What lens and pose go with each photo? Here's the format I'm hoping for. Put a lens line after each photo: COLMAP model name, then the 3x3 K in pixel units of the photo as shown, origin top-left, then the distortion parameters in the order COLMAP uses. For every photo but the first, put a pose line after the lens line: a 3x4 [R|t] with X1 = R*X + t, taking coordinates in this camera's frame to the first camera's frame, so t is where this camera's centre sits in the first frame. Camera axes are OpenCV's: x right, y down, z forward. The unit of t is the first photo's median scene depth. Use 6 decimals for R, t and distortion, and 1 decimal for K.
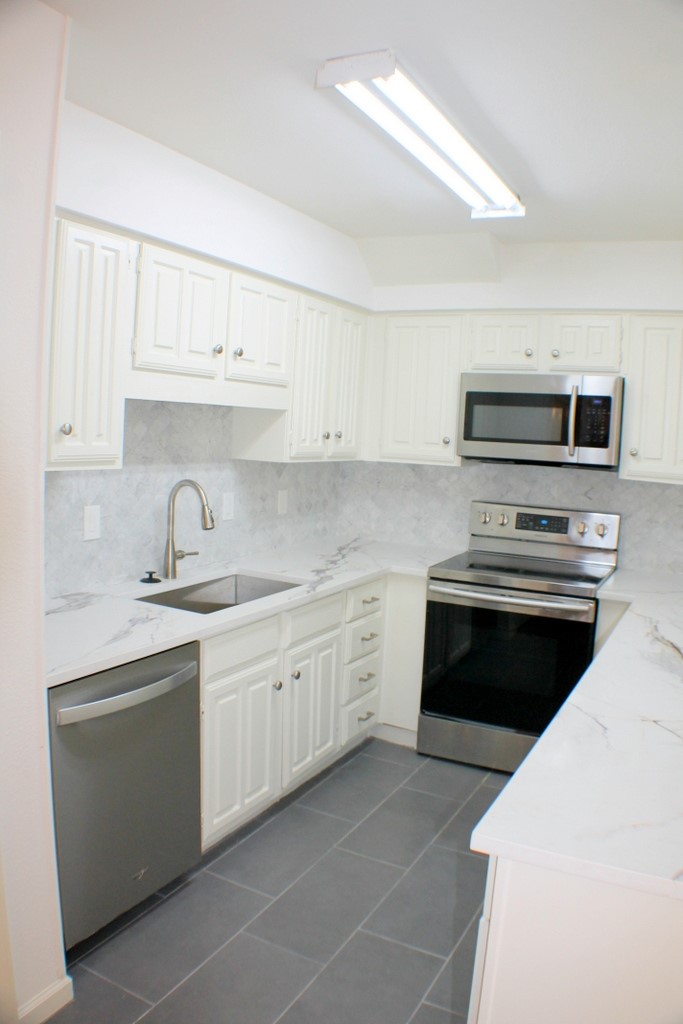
lens RADIAL K [[762.8, 0, 341.5], [0, 762.8, 512.0], [0, 0, 1]] dist [-0.229295, 0.093444]
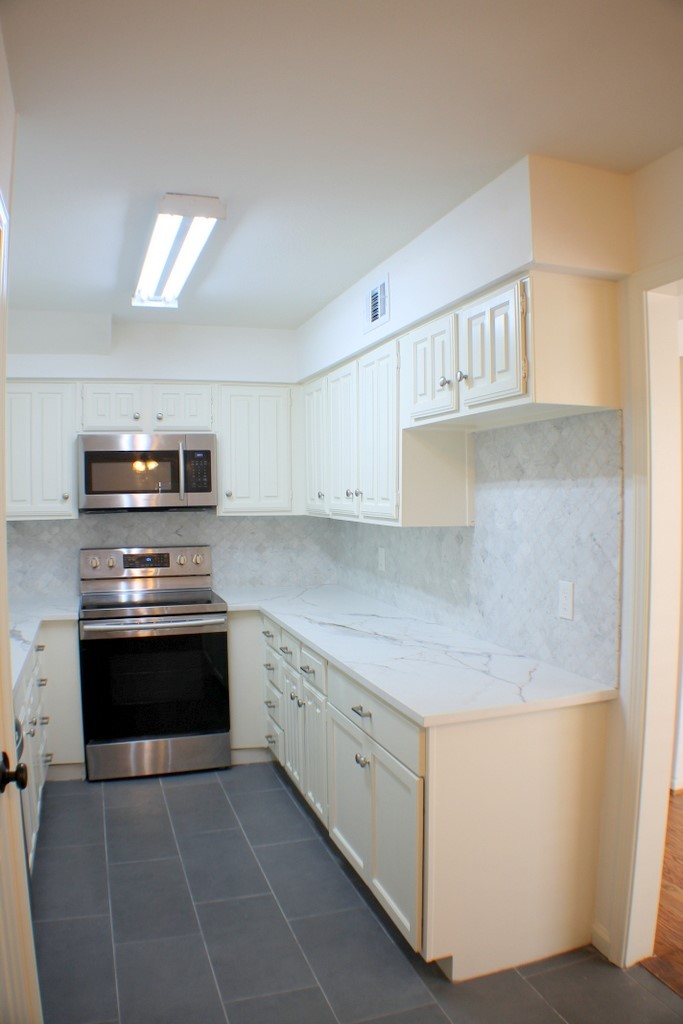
lens RADIAL K [[762.8, 0, 341.5], [0, 762.8, 512.0], [0, 0, 1]] dist [-0.229295, 0.093444]
pose [[0.686785, -0.074381, 0.723044, -0.420280], [0.121484, 0.992504, -0.013291, -0.009358], [-0.716636, 0.096966, 0.690674, -0.035304]]
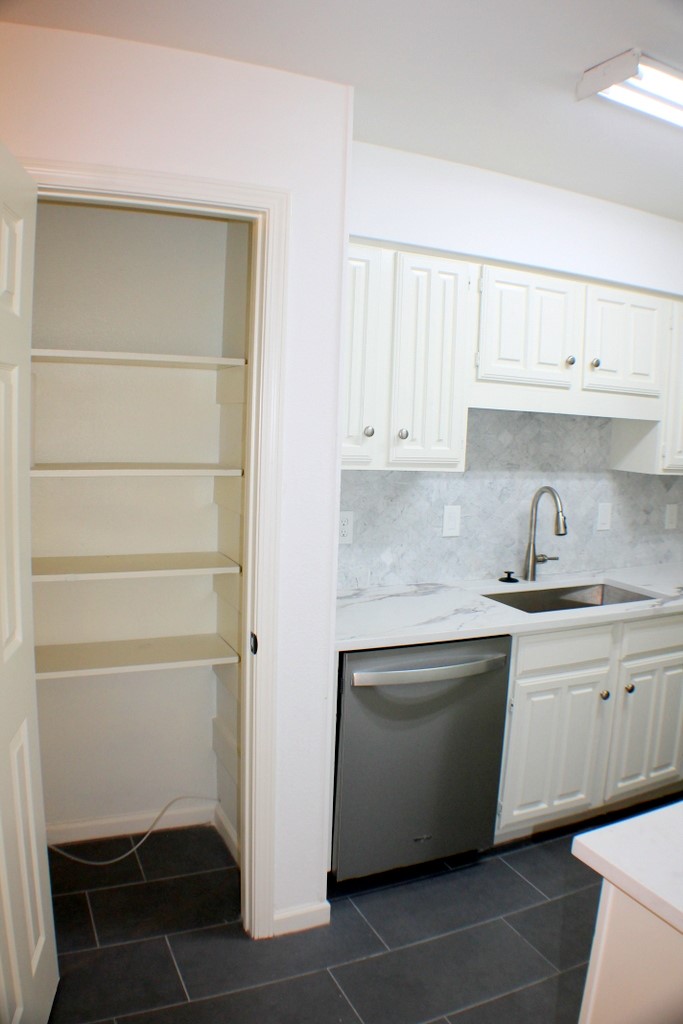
lens RADIAL K [[754.0, 0, 341.5], [0, 754.0, 512.0], [0, 0, 1]] dist [-0.222724, 0.087480]
pose [[0.794610, 0.052072, -0.604883, 0.173686], [-0.064240, 0.997933, 0.001519, 0.008133], [0.603712, 0.037651, 0.796313, 0.014307]]
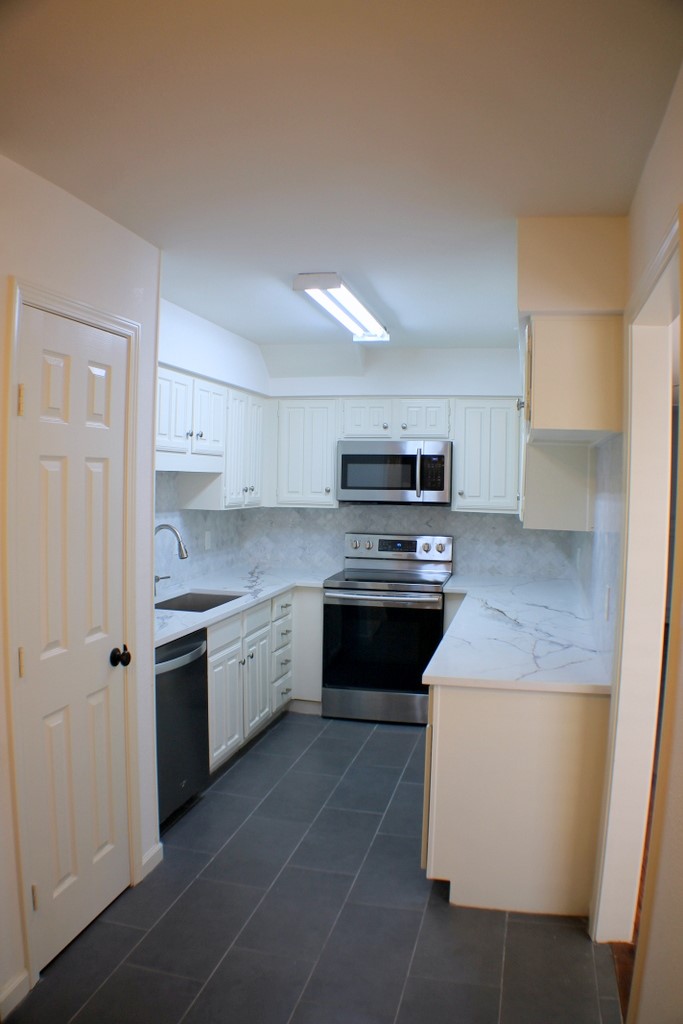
lens RADIAL K [[762.8, 0, 341.5], [0, 762.8, 512.0], [0, 0, 1]] dist [-0.229295, 0.093444]
pose [[0.968374, -0.039987, 0.246278, -0.209453], [0.054237, 0.997207, -0.051350, 0.022316], [-0.243537, 0.063083, 0.967838, -0.406790]]
